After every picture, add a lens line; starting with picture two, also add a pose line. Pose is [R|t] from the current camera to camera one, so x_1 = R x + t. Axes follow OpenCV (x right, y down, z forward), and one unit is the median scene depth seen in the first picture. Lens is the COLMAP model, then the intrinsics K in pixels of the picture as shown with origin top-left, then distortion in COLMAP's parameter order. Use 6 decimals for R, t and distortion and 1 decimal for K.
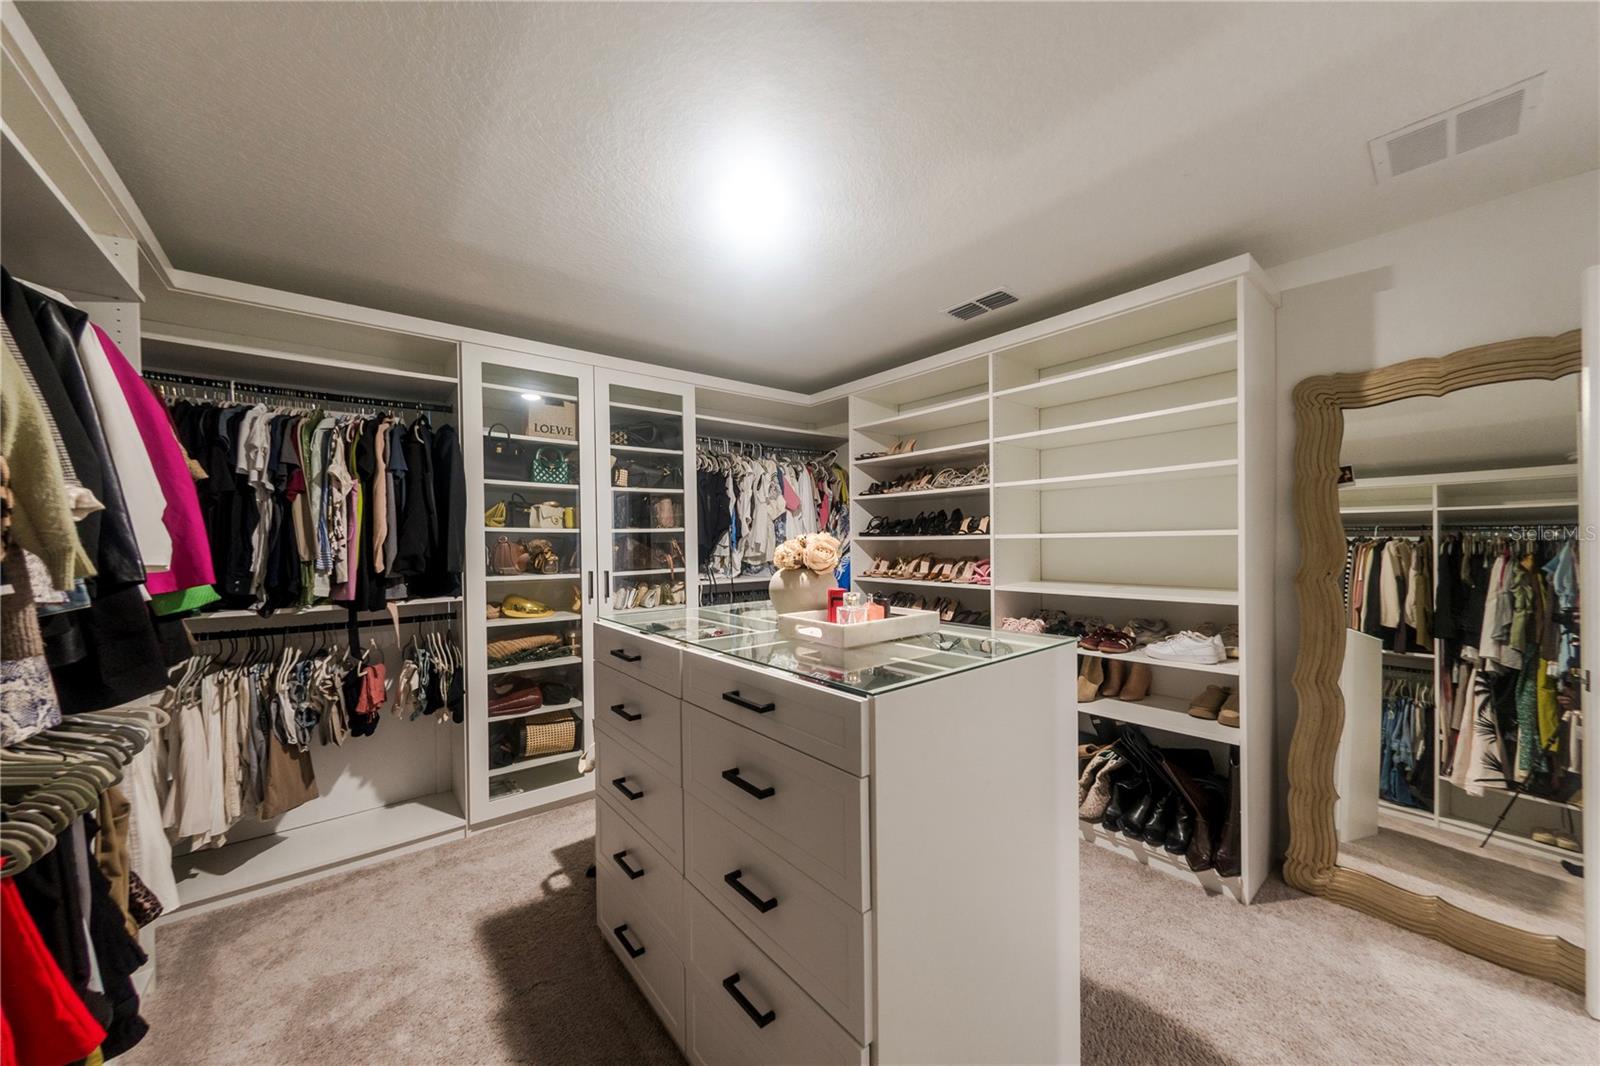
lens RADIAL K [[559.5, 0, 802.3], [0, 559.5, 547.9], [0, 0, 1]] dist [-0.000906, 0.000202]
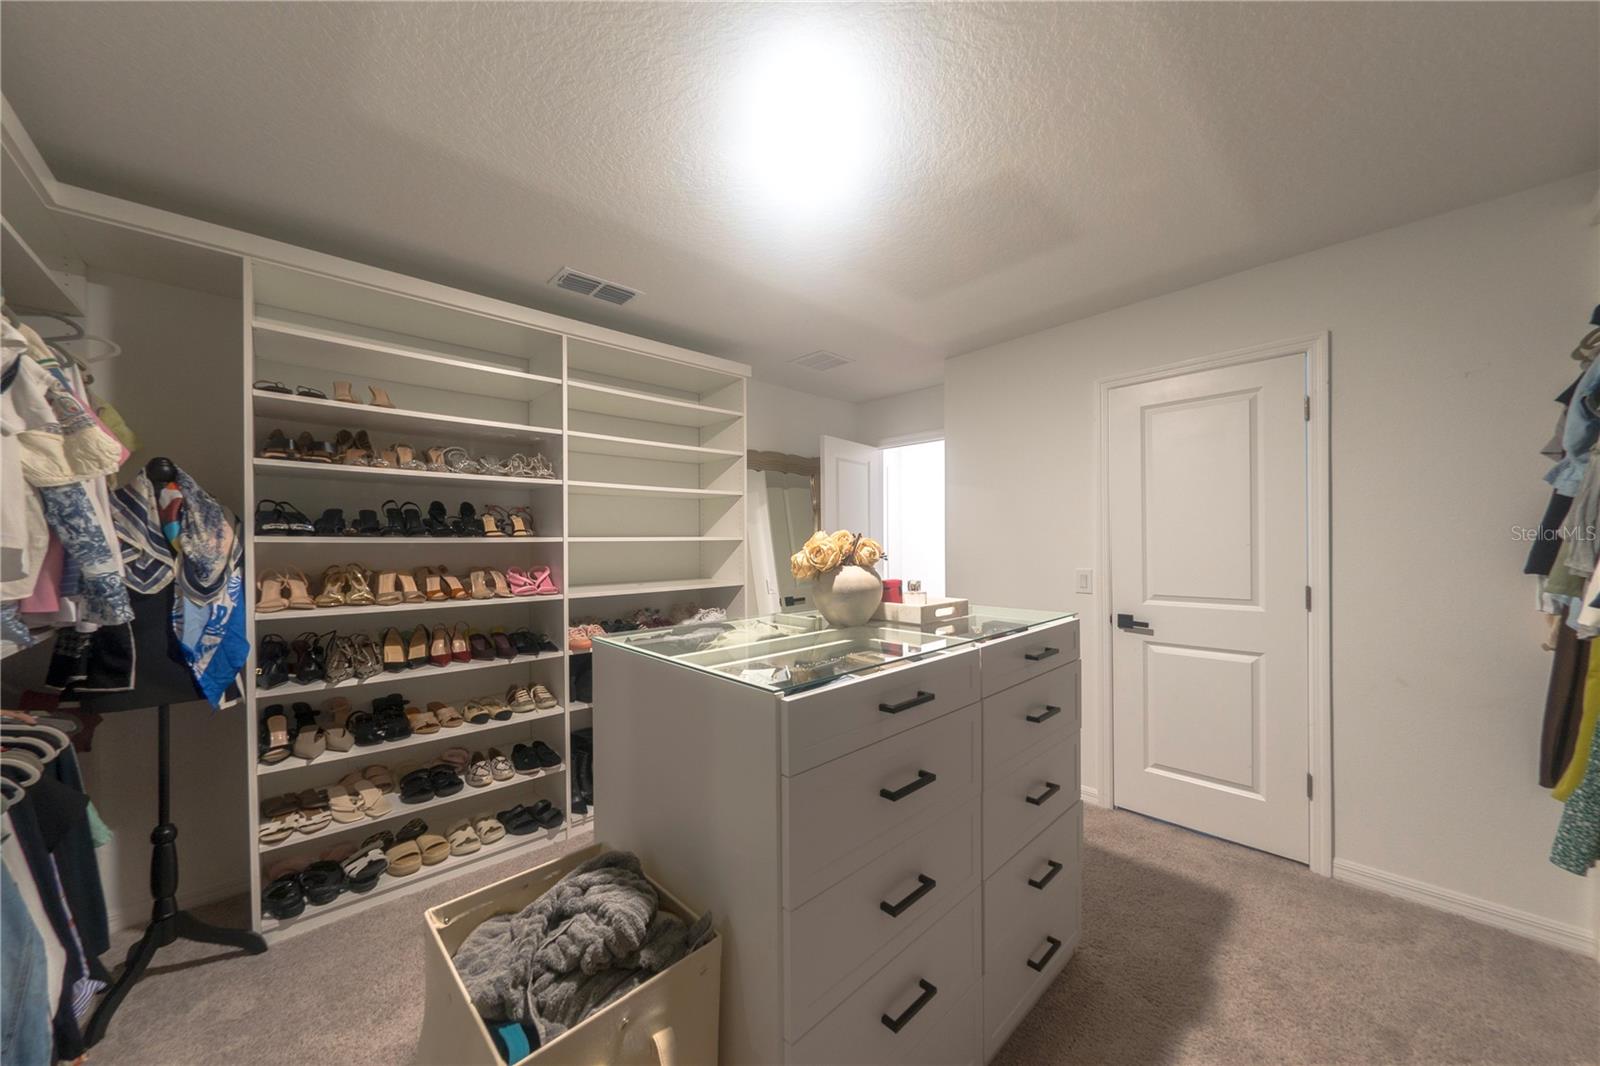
lens RADIAL K [[559.5, 0, 802.3], [0, 559.5, 547.9], [0, 0, 1]] dist [-0.000906, 0.000202]
pose [[-0.056288, -0.011767, 0.998345, -0.566796], [0.020627, 0.999703, 0.012946, -0.009666], [-0.998201, 0.021321, -0.056028, 0.654935]]
